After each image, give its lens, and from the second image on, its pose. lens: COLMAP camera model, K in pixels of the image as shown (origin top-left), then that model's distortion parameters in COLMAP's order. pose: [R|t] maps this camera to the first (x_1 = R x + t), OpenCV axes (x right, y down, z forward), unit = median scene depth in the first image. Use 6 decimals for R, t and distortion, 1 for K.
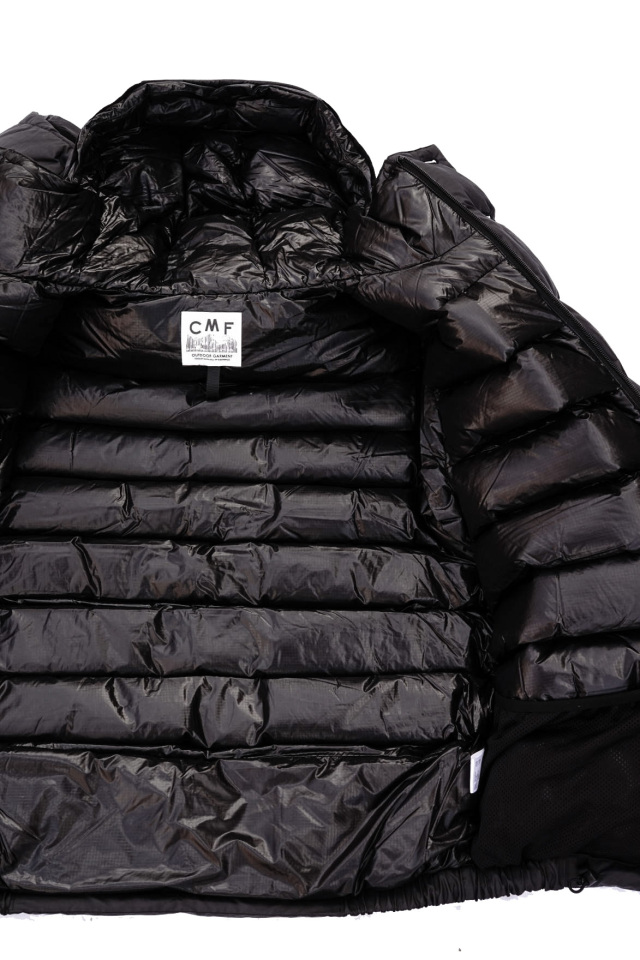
lens RADIAL K [[1138.7, 0, 319.1], [0, 1138.7, 479.3], [0, 0, 1]] dist [0.086428, 0.000000]
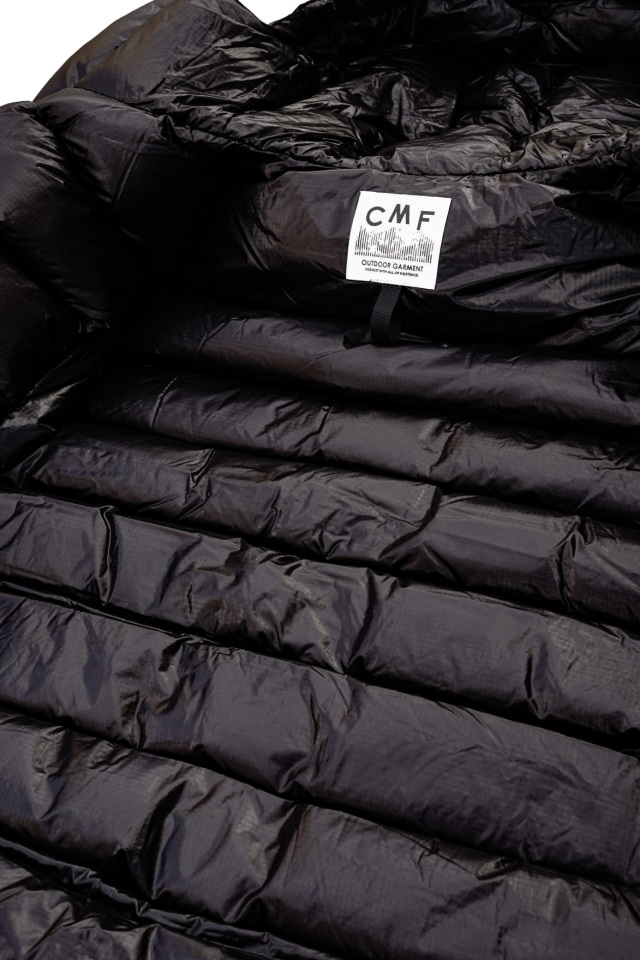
lens RADIAL K [[1138.7, 0, 319.1], [0, 1138.7, 481.1], [0, 0, 1]] dist [0.086428, 0.000000]
pose [[0.900517, 0.156882, -0.405534, 0.138870], [-0.289398, 0.912319, -0.289695, 0.187258], [0.324529, 0.378236, 0.866960, 0.505253]]
